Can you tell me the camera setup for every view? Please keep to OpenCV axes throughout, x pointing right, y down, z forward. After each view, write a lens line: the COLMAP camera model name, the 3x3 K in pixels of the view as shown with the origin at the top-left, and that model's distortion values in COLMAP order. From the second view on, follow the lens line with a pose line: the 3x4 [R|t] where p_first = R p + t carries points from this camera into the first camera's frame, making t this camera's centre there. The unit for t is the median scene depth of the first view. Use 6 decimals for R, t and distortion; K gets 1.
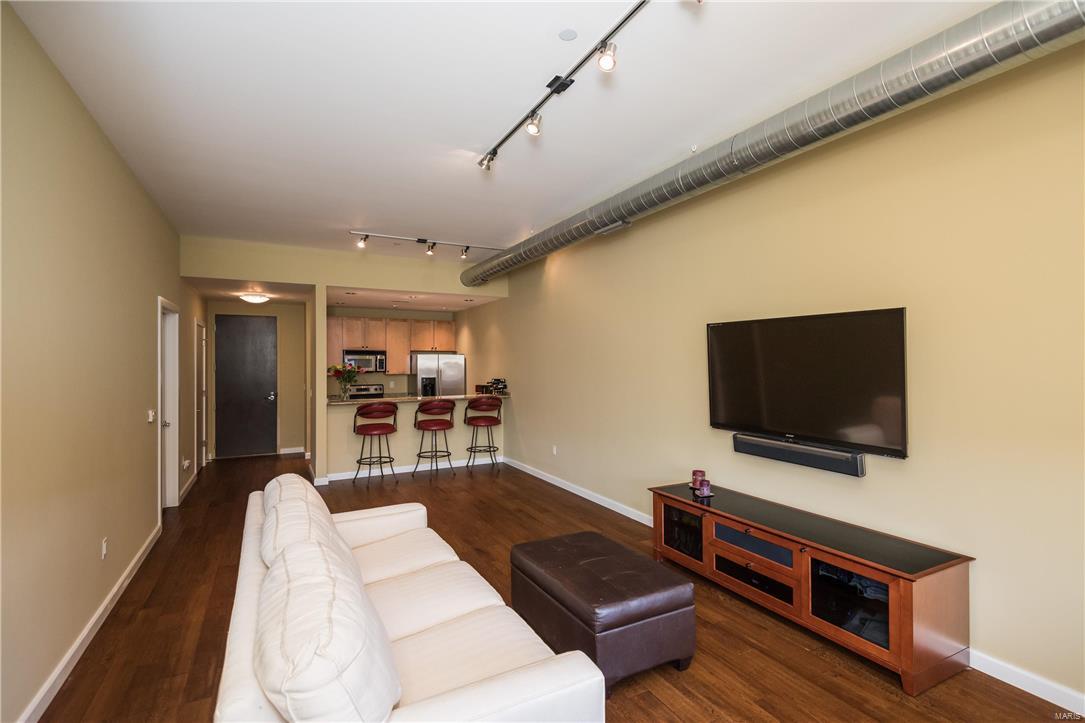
lens RADIAL K [[497.9, 0, 529.2], [0, 497.9, 360.2], [0, 0, 1]] dist [0.026950, -0.009516]
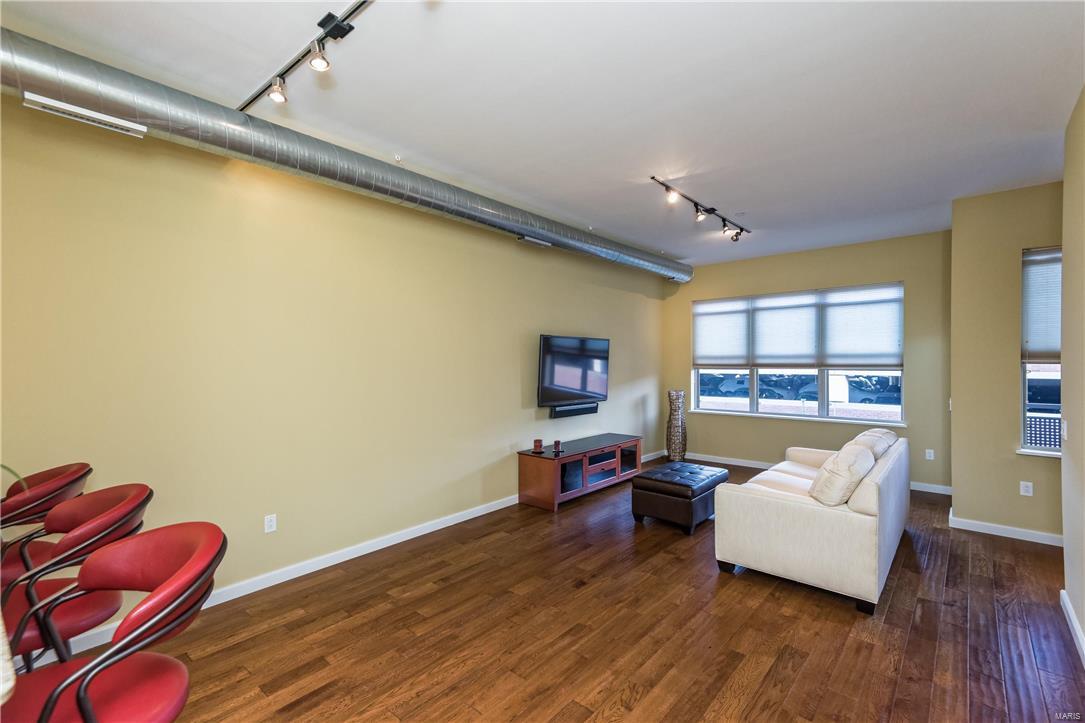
lens RADIAL K [[483.5, 0, 547.5], [0, 483.5, 363.6], [0, 0, 1]] dist [0.039459, 0.004044]
pose [[-0.388286, -0.002657, 0.921535, -0.473275], [-0.002987, 0.999994, 0.001625, 0.004262], [-0.921534, -0.002122, -0.388292, 0.780683]]
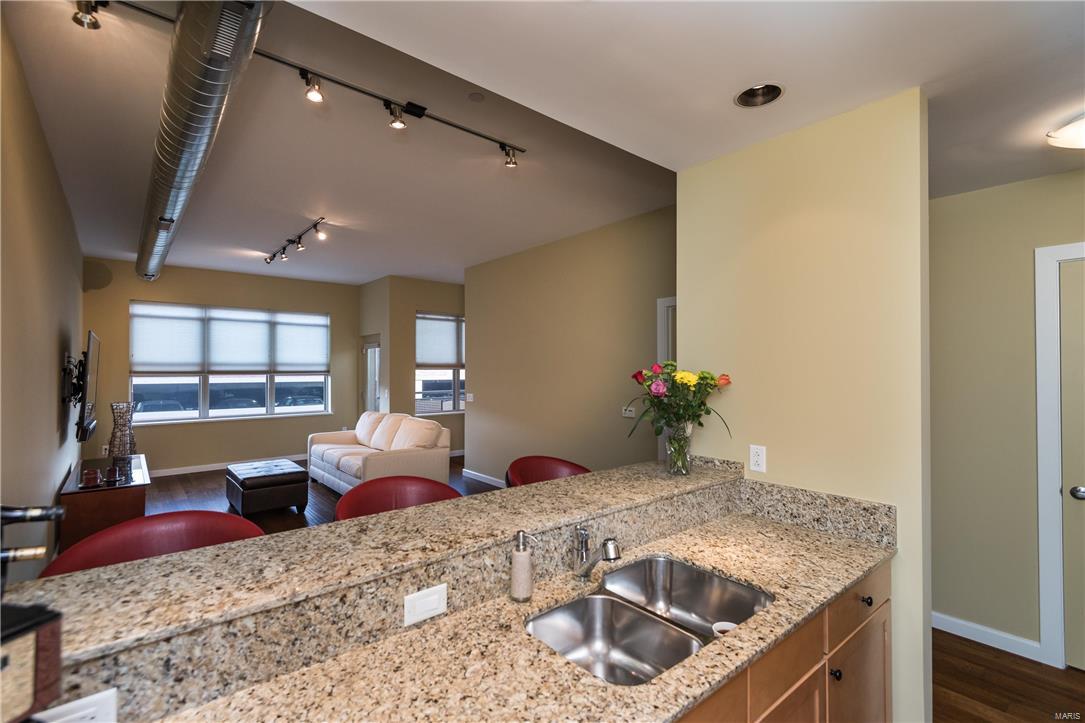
lens RADIAL K [[497.9, 0, 539.0], [0, 497.9, 363.1], [0, 0, 1]] dist [0.026950, -0.009516]
pose [[-0.975419, -0.003344, -0.220331, -0.180273], [0.001128, 0.999796, -0.020167, 0.010441], [0.220354, -0.019920, -0.975217, 1.172684]]
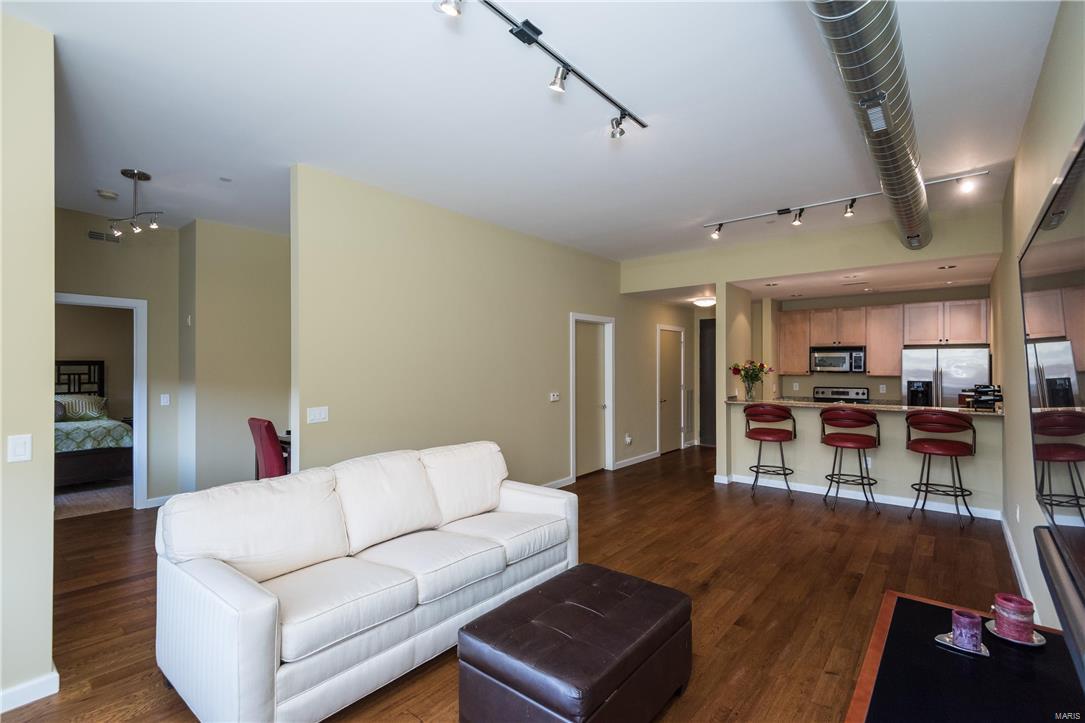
lens RADIAL K [[497.9, 0, 549.5], [0, 497.9, 360.7], [0, 0, 1]] dist [0.026950, -0.009516]
pose [[0.413103, -0.006388, -0.910662, 0.297699], [0.002535, 0.999980, -0.005864, 0.009391], [0.910681, 0.000114, 0.413110, 0.236708]]
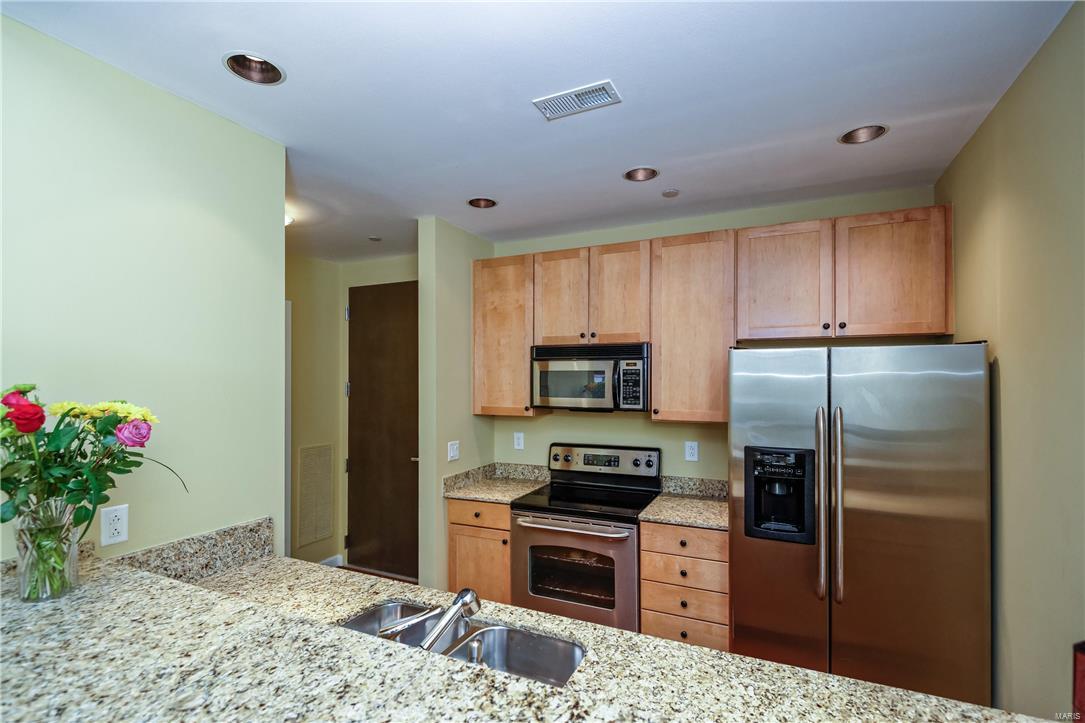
lens RADIAL K [[497.9, 0, 546.3], [0, 497.9, 375.9], [0, 0, 1]] dist [0.026950, -0.009516]
pose [[0.617287, -0.004749, -0.786724, -0.102312], [0.004050, 0.999988, -0.002858, 0.001721], [0.786728, -0.001422, 0.617298, 0.924866]]
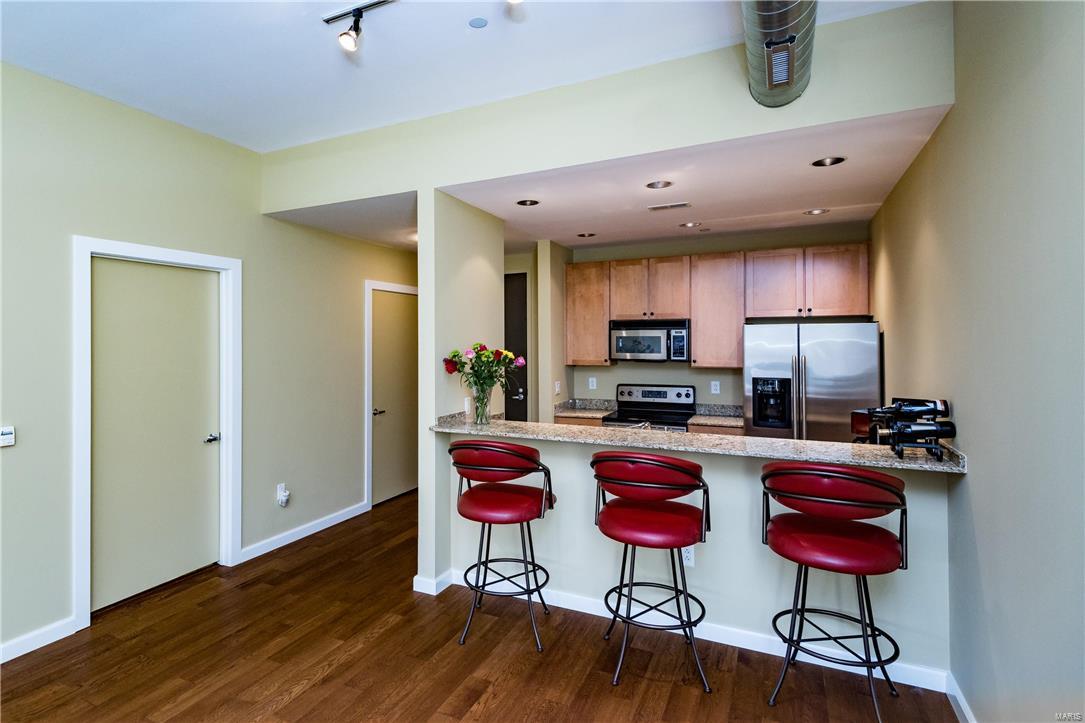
lens RADIAL K [[556.4, 0, 483.4], [0, 556.4, 335.7], [0, 0, 1]] dist [0.038000, -0.006177]
pose [[0.577739, -0.013755, -0.816106, 0.062813], [0.006343, 0.999903, -0.012362, 0.003195], [0.816197, 0.001965, 0.577770, 0.616067]]
